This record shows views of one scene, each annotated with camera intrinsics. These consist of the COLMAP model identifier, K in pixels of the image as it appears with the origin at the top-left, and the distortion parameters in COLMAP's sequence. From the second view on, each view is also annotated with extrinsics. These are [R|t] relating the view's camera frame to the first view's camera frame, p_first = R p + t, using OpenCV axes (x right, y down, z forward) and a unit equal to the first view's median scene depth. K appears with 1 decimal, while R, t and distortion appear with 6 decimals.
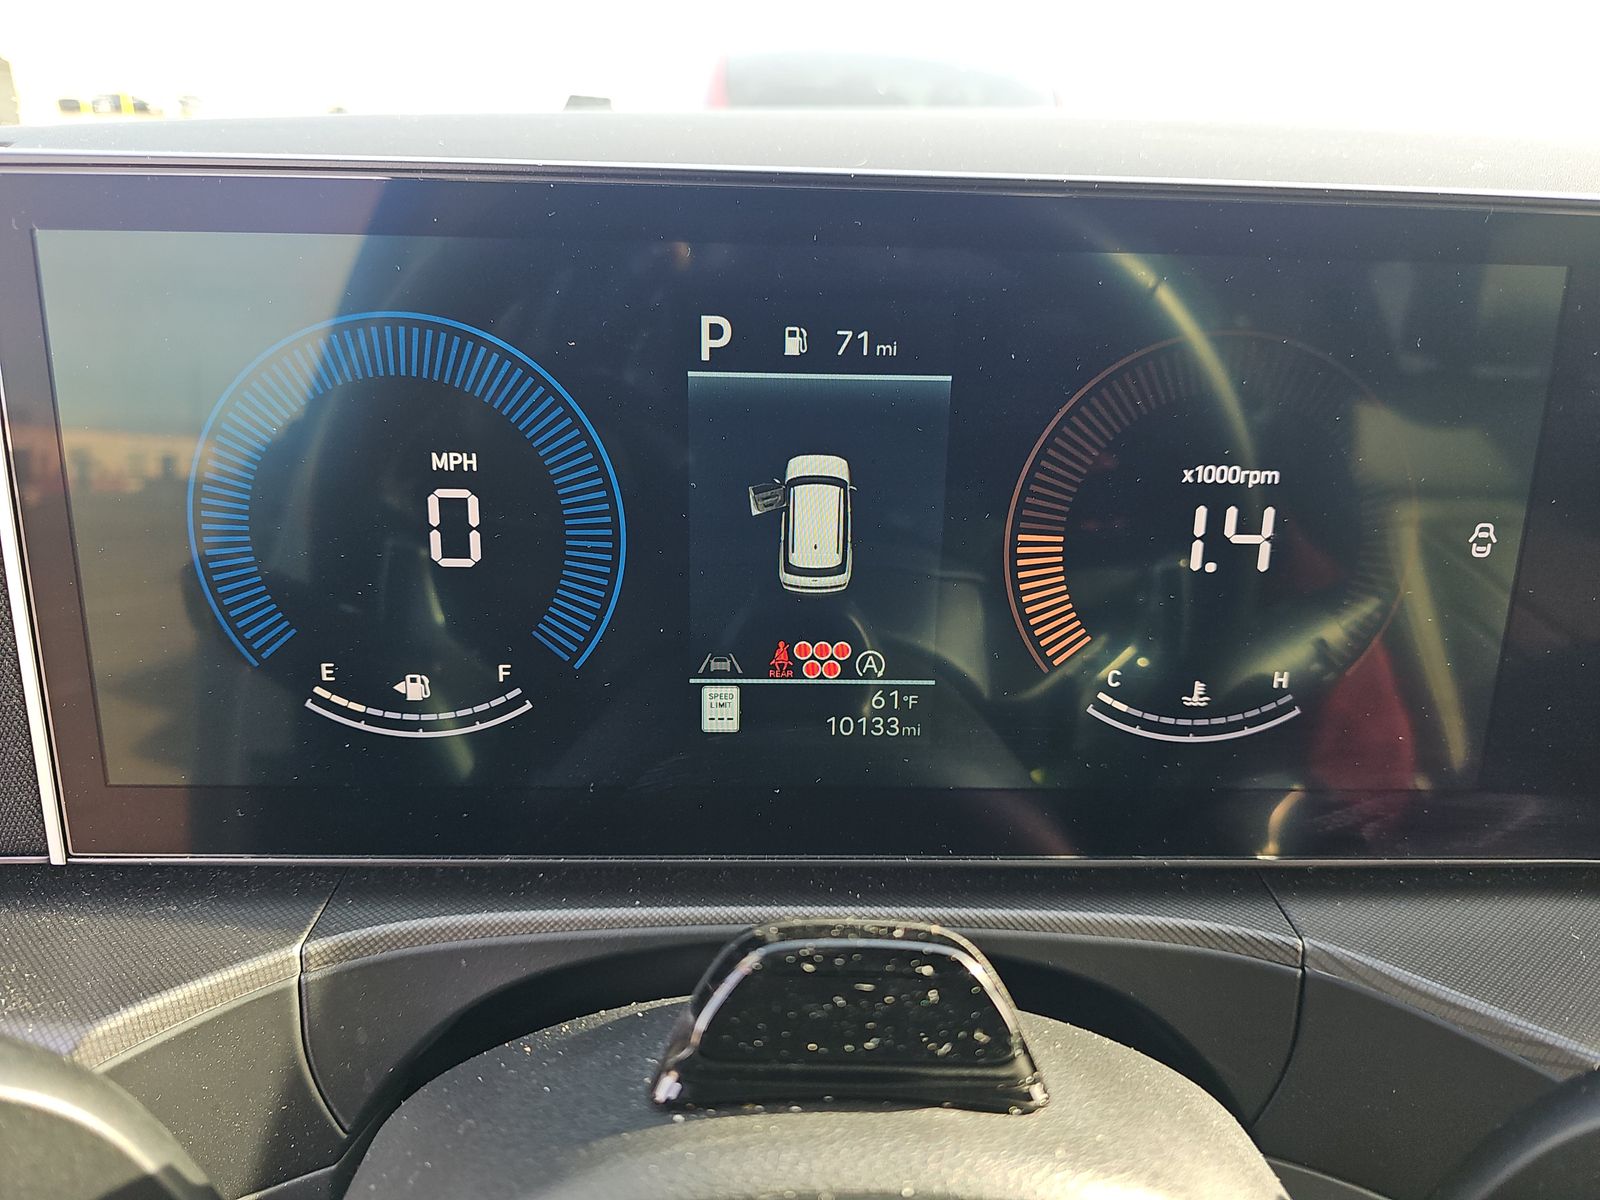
lens RADIAL K [[1068.4, 0, 798.7], [0, 1068.4, 600.1], [0, 0, 1]] dist [0.041591, -0.000168]
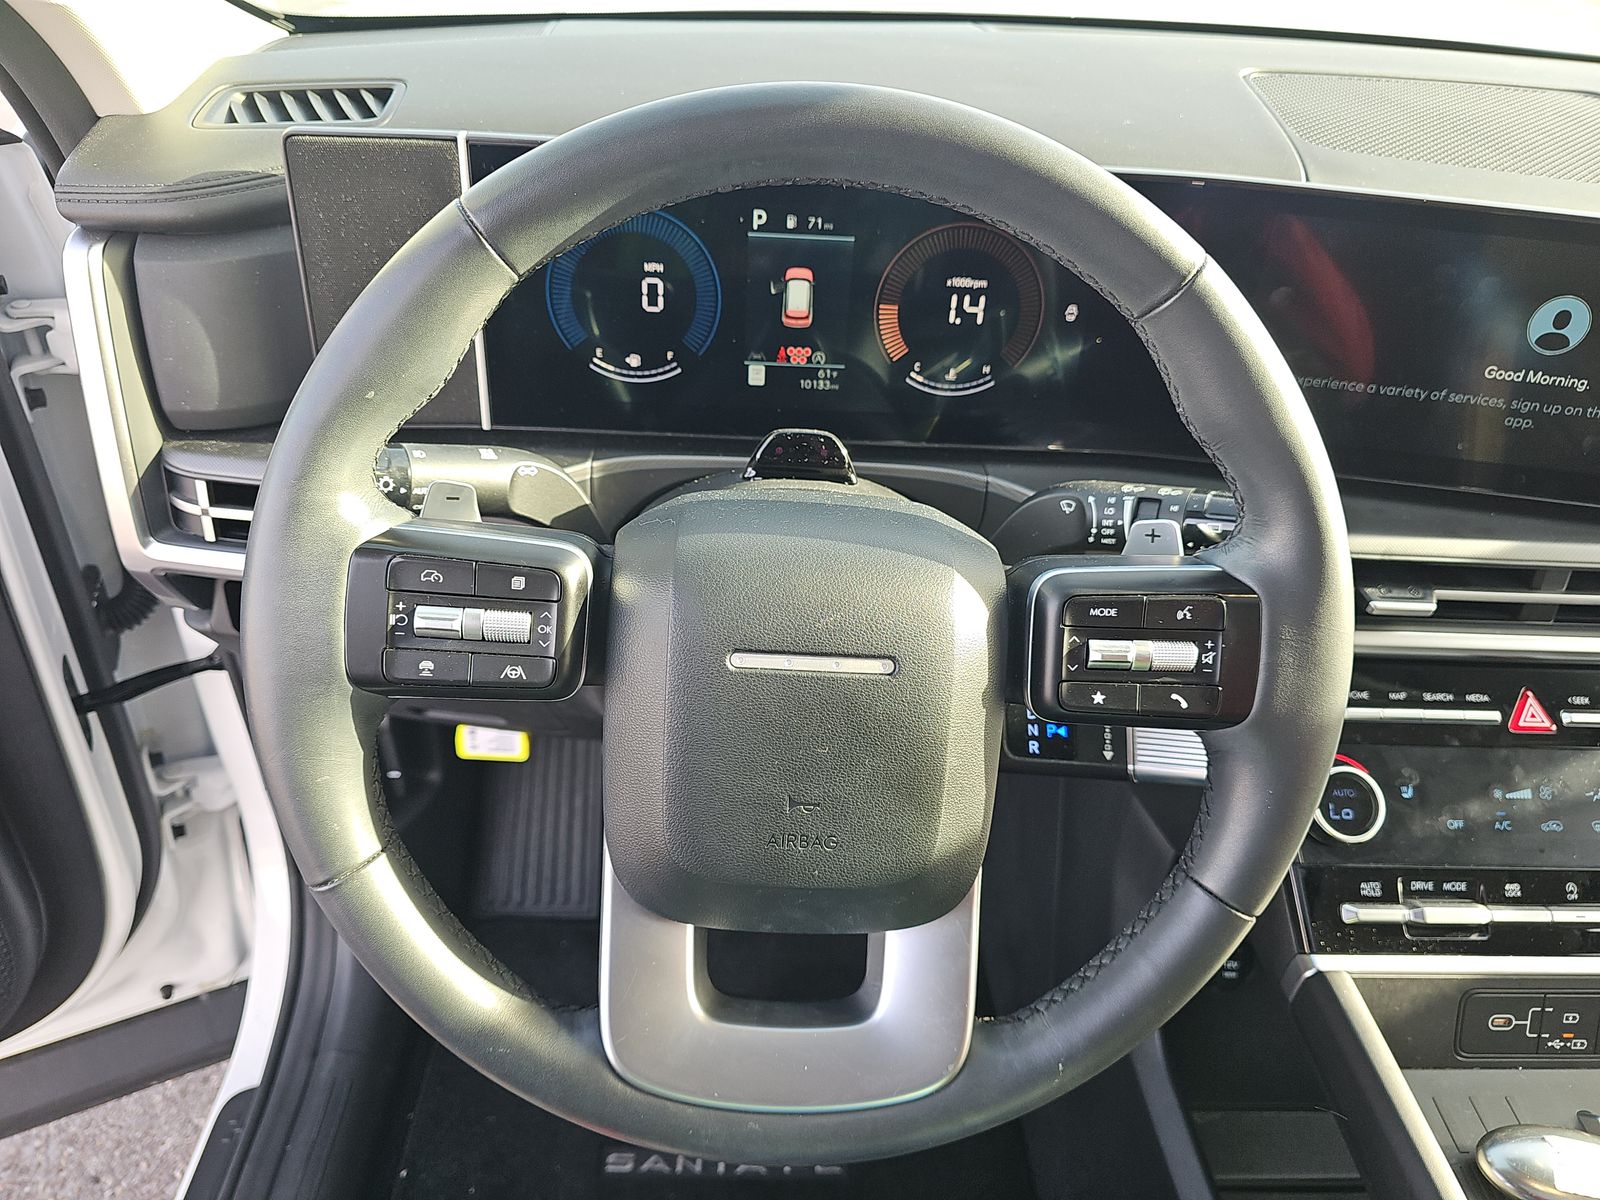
lens RADIAL K [[1068.4, 0, 798.2], [0, 1068.4, 602.5], [0, 0, 1]] dist [0.041591, -0.000168]
pose [[0.999446, 0.030042, 0.014343, 0.002683], [-0.032685, 0.967303, 0.251508, -0.013202], [-0.006318, -0.251838, 0.967749, -1.524567]]
